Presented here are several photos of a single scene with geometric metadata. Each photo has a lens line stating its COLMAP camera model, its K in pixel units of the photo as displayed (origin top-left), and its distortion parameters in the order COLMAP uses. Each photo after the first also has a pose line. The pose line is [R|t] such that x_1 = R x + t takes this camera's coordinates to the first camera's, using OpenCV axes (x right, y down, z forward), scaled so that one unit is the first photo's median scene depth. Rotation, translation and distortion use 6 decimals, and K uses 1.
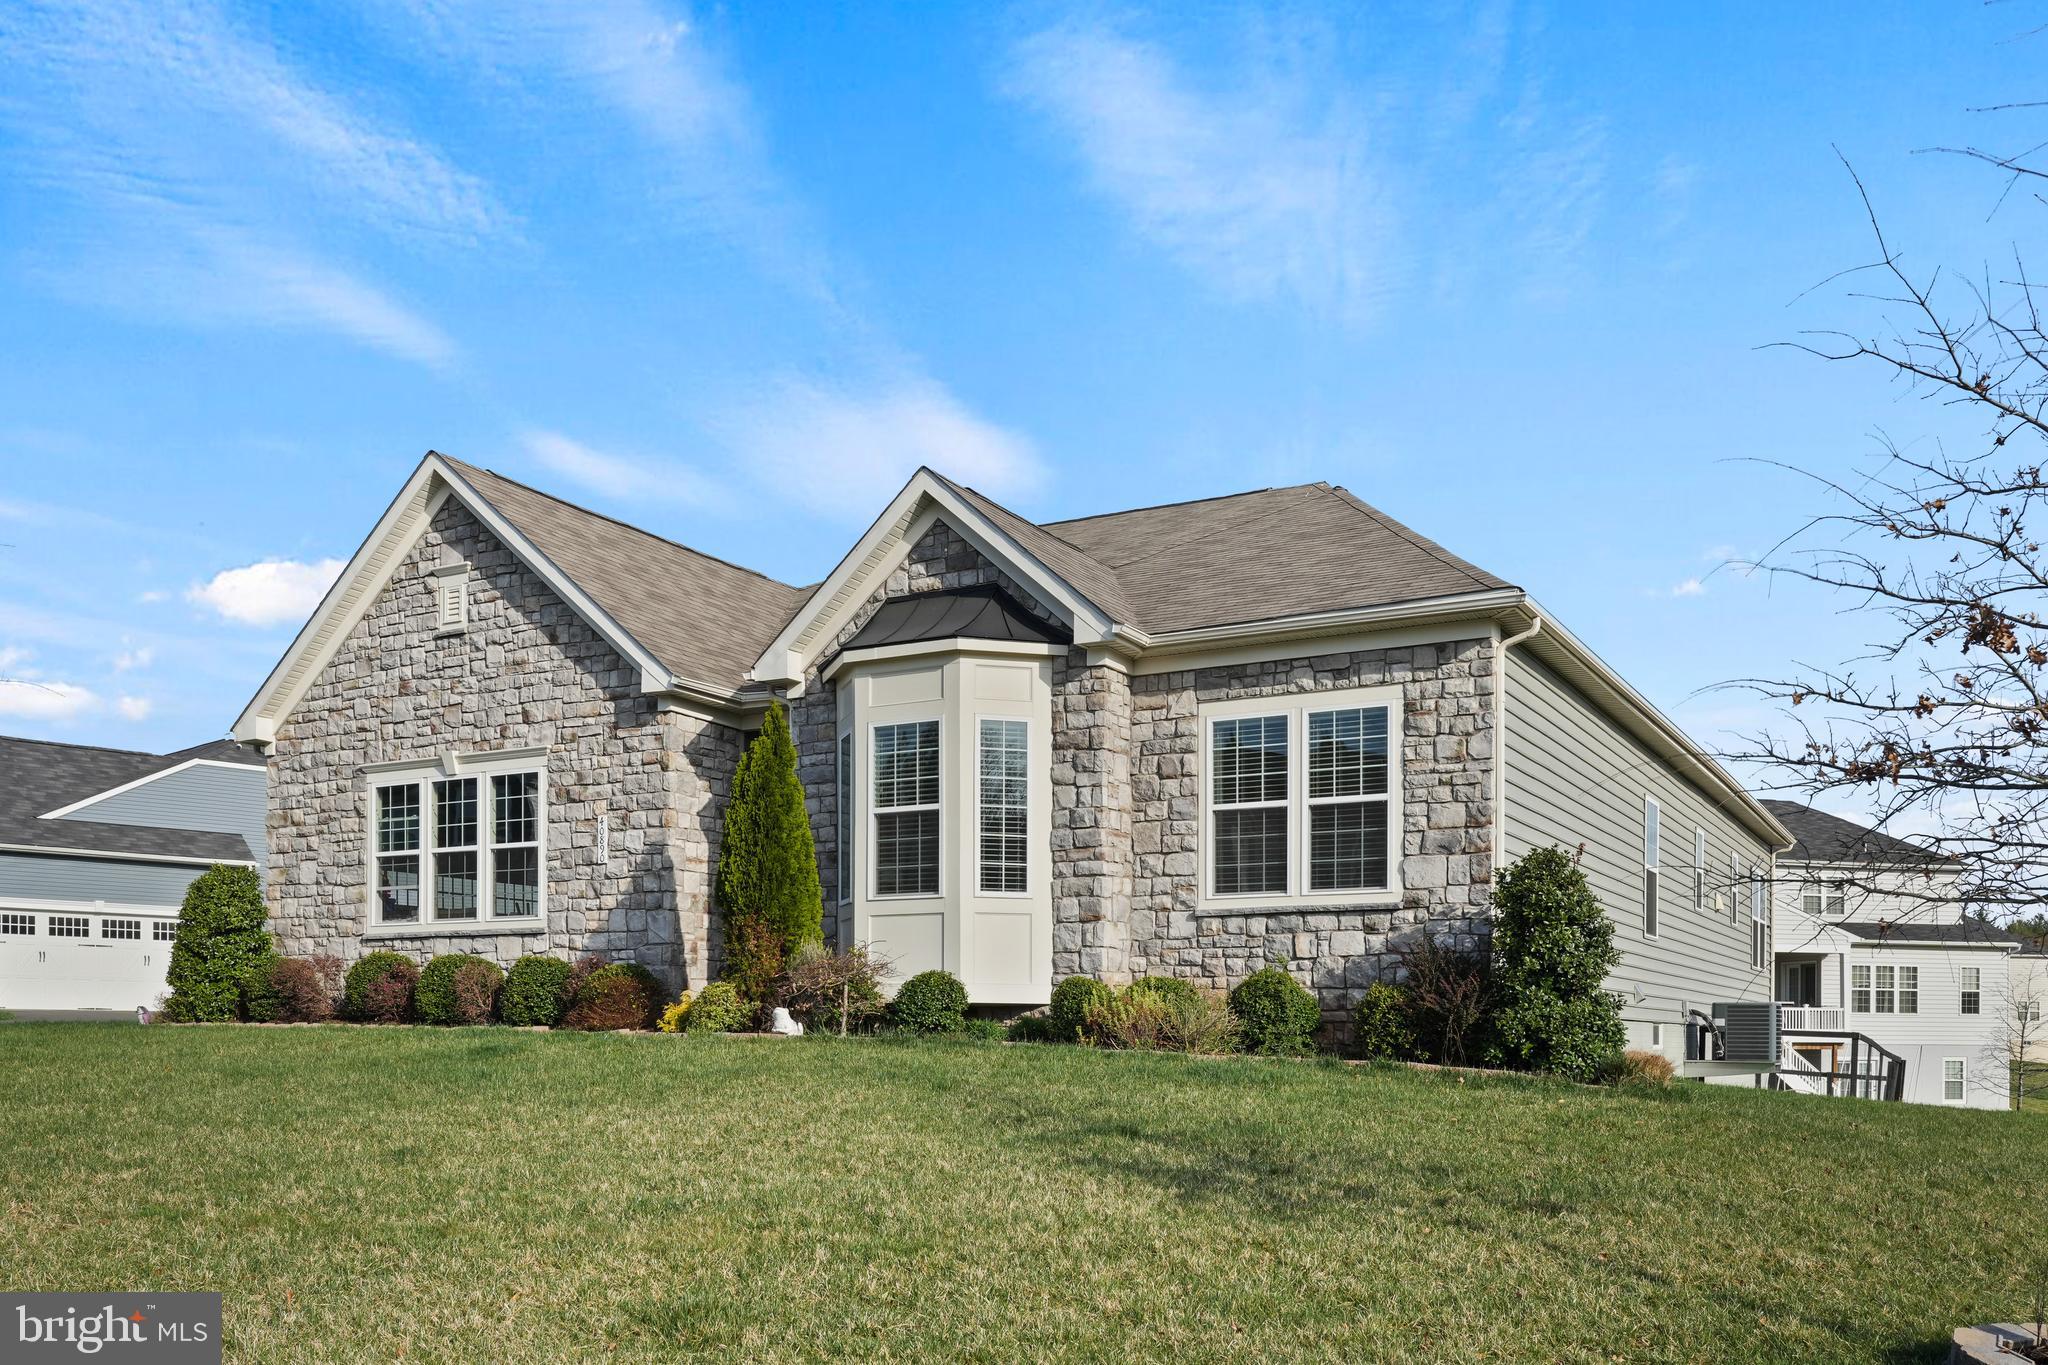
lens RADIAL K [[1677.3, 0, 1024.0], [0, 1677.3, 682.5], [0, 0, 1]] dist [-0.002511, 0.002165]
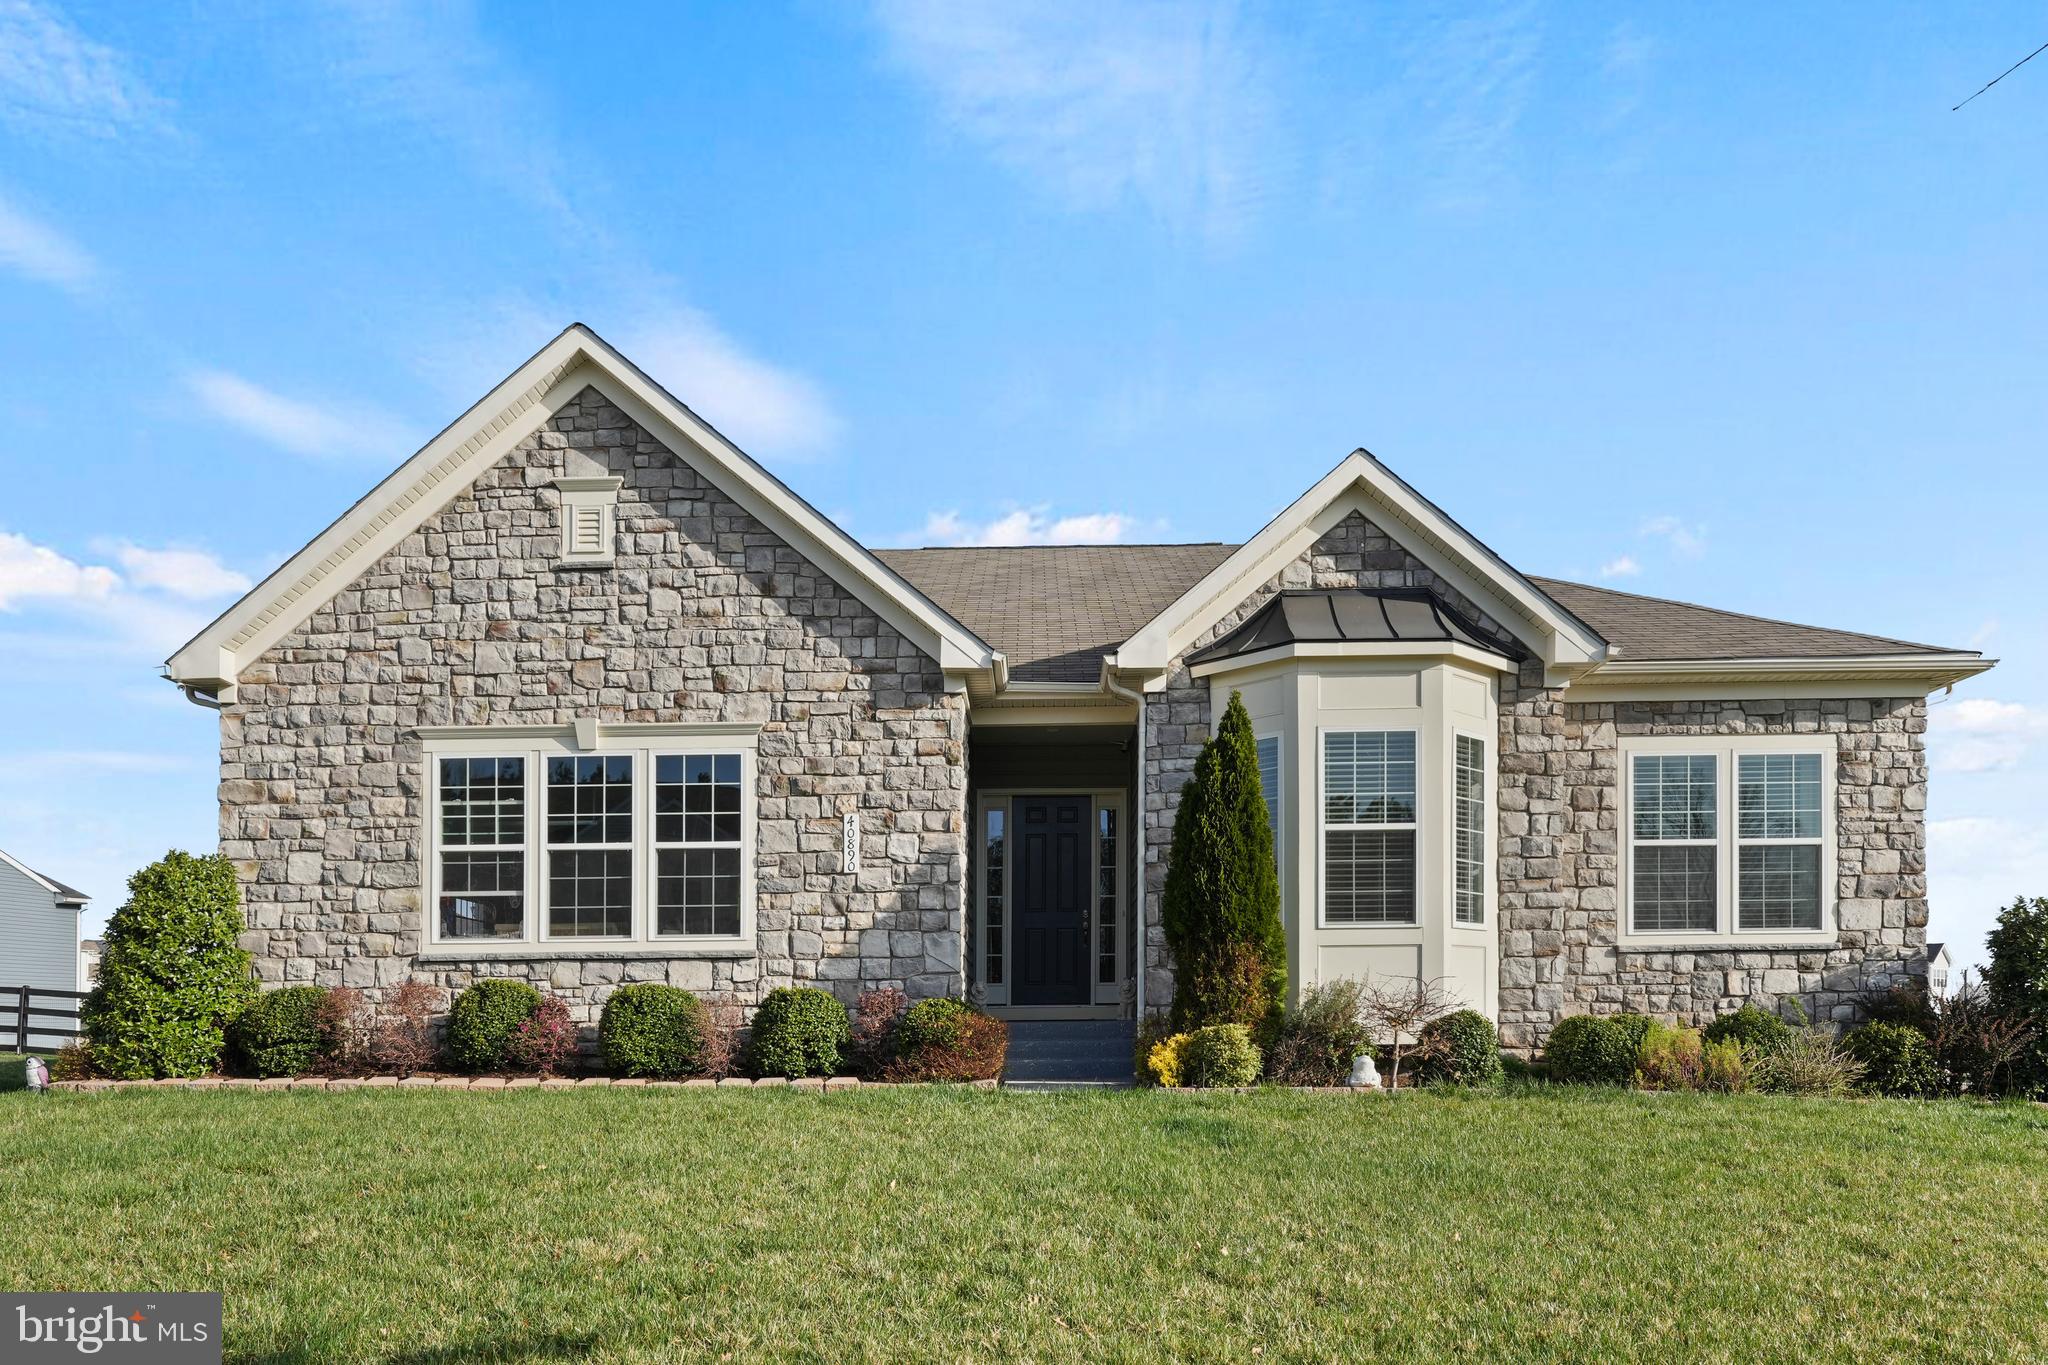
lens RADIAL K [[1401.8, 0, 1024.1], [0, 1401.8, 779.2], [0, 0, 1]] dist [-0.002396, 0.000222]
pose [[0.885330, 0.071094, 0.459496, -0.517394], [-0.082448, 0.996584, 0.004664, 0.055534], [-0.457595, -0.042013, 0.888168, 0.381502]]
